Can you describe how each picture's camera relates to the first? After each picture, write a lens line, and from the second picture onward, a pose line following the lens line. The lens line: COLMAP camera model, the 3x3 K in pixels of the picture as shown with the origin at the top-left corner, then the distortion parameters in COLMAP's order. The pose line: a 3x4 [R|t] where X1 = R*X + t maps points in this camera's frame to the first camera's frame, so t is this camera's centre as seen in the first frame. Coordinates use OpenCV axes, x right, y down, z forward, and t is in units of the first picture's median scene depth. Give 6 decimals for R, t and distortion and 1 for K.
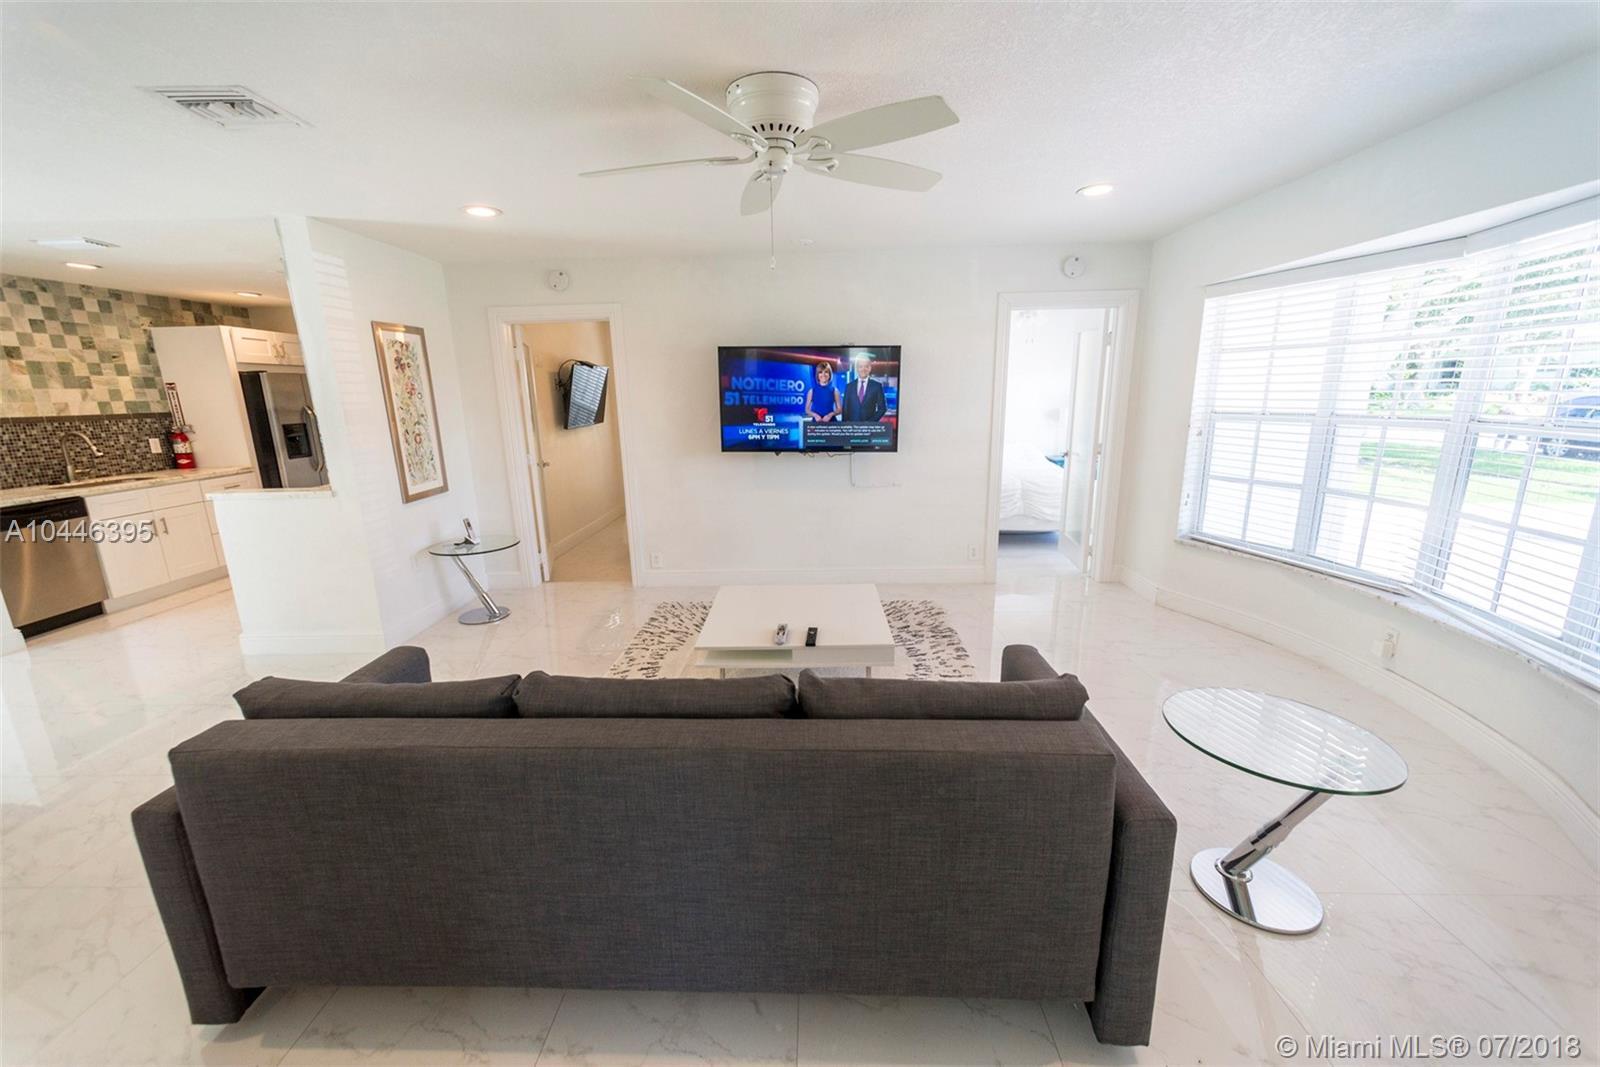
lens RADIAL K [[631.9, 0, 792.9], [0, 631.9, 536.0], [0, 0, 1]] dist [0.009516, -0.000096]
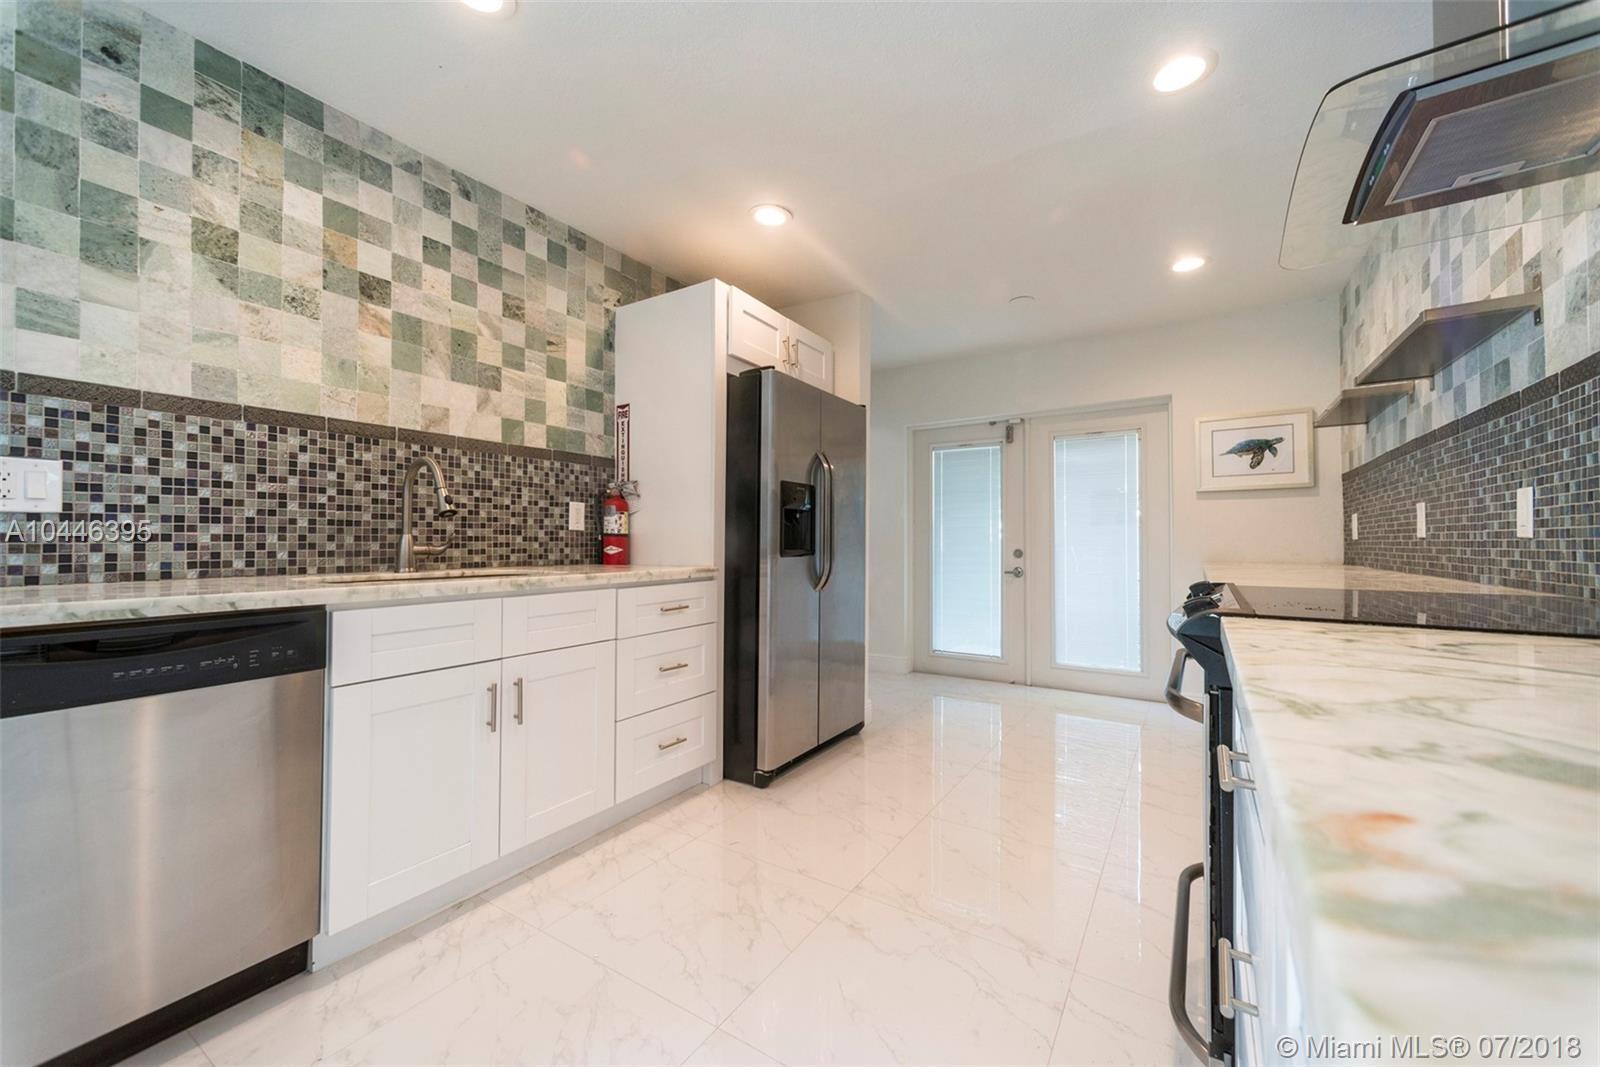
lens RADIAL K [[619.6, 0, 796.5], [0, 619.6, 531.5], [0, 0, 1]] dist [0.010638, -0.000916]
pose [[0.855797, 0.017700, -0.517009, -0.665413], [-0.139022, 0.970518, -0.196895, -0.063349], [0.498282, 0.240378, 0.833027, 0.760300]]
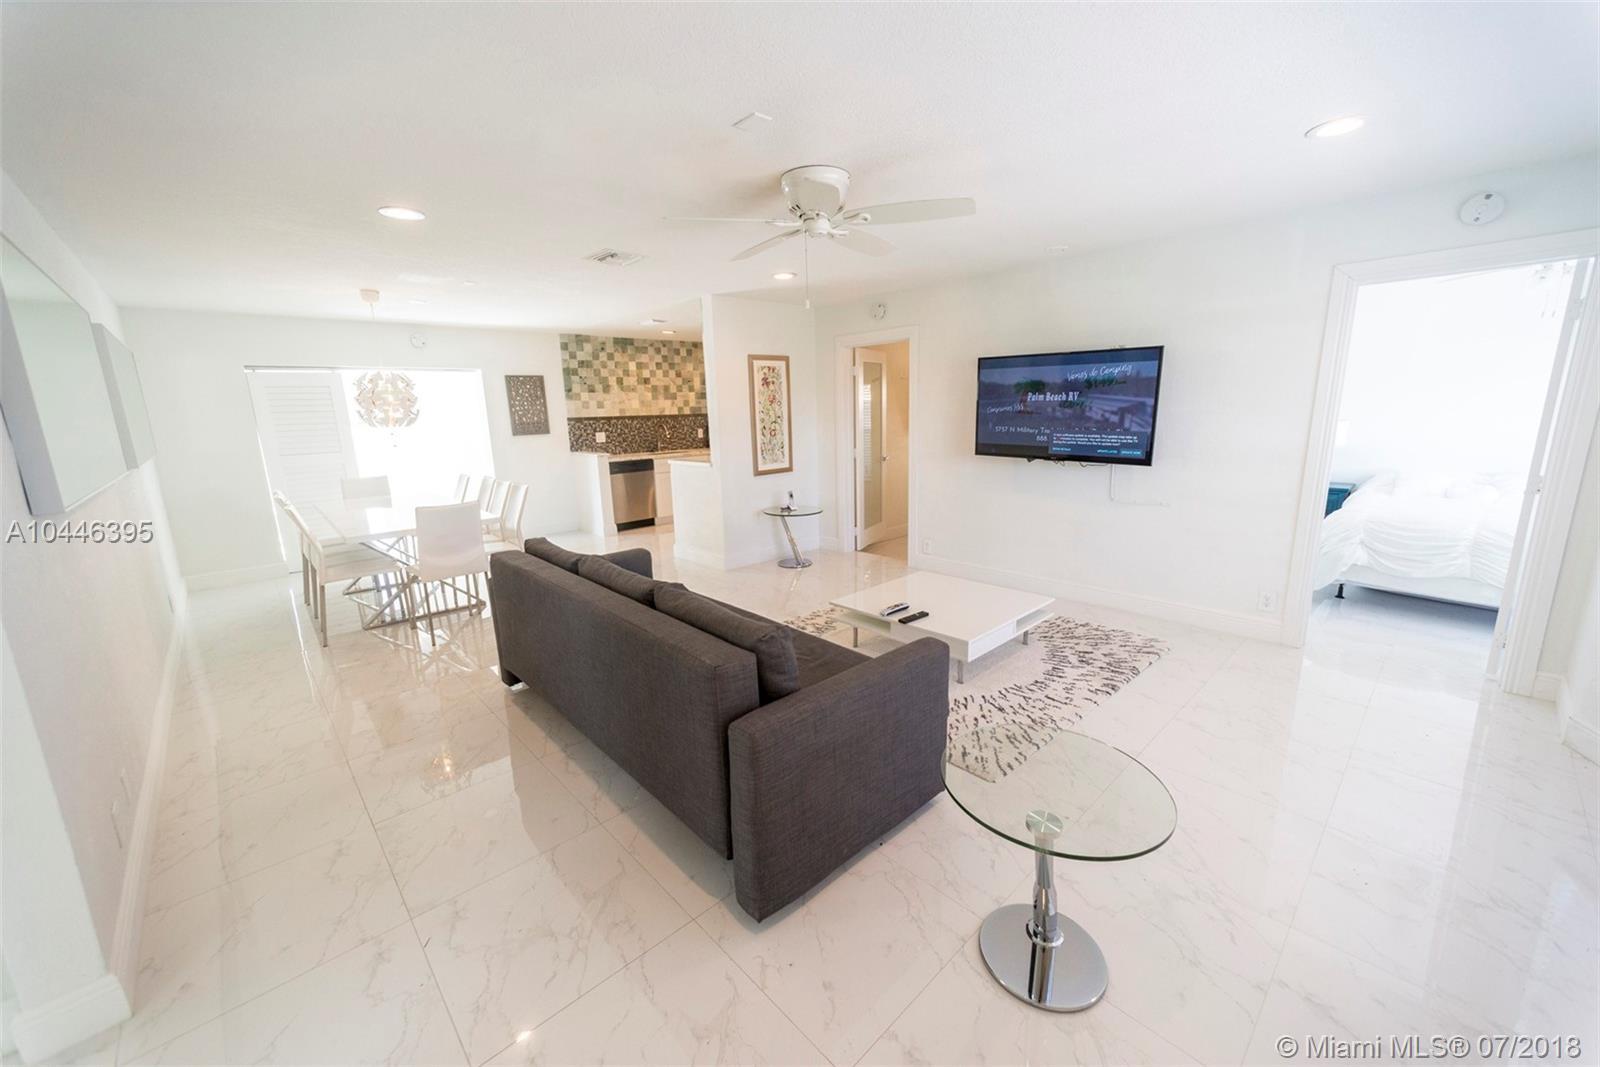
lens RADIAL K [[617.4, 0, 797.7], [0, 617.4, 534.3], [0, 0, 1]] dist [0.008878, 0.000426]
pose [[0.702667, 0.147629, -0.696035, 0.391752], [-0.151397, 0.986859, 0.056474, -0.011192], [0.695226, 0.065695, 0.715783, 0.037388]]
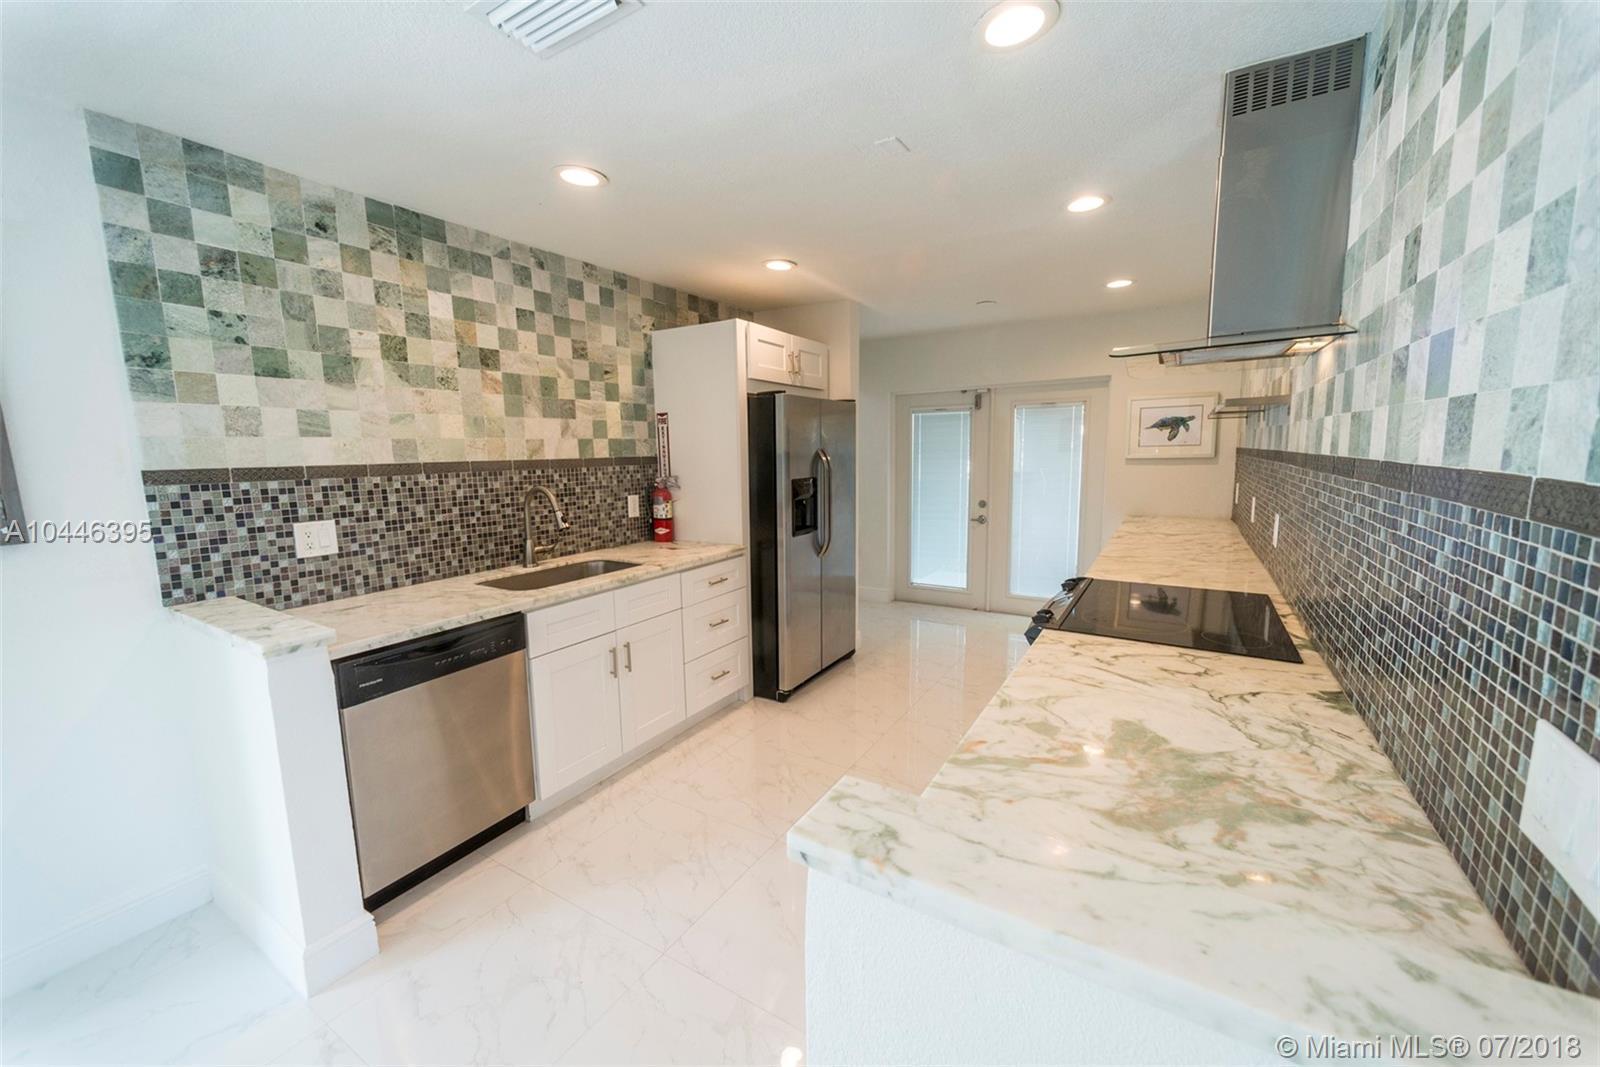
lens RADIAL K [[619.6, 0, 796.5], [0, 619.6, 531.5], [0, 0, 1]] dist [0.010638, -0.000916]
pose [[0.867581, 0.077000, -0.491298, -0.602417], [-0.116942, 0.991825, -0.051060, -0.115094], [0.483350, 0.101752, 0.869494, 0.591501]]
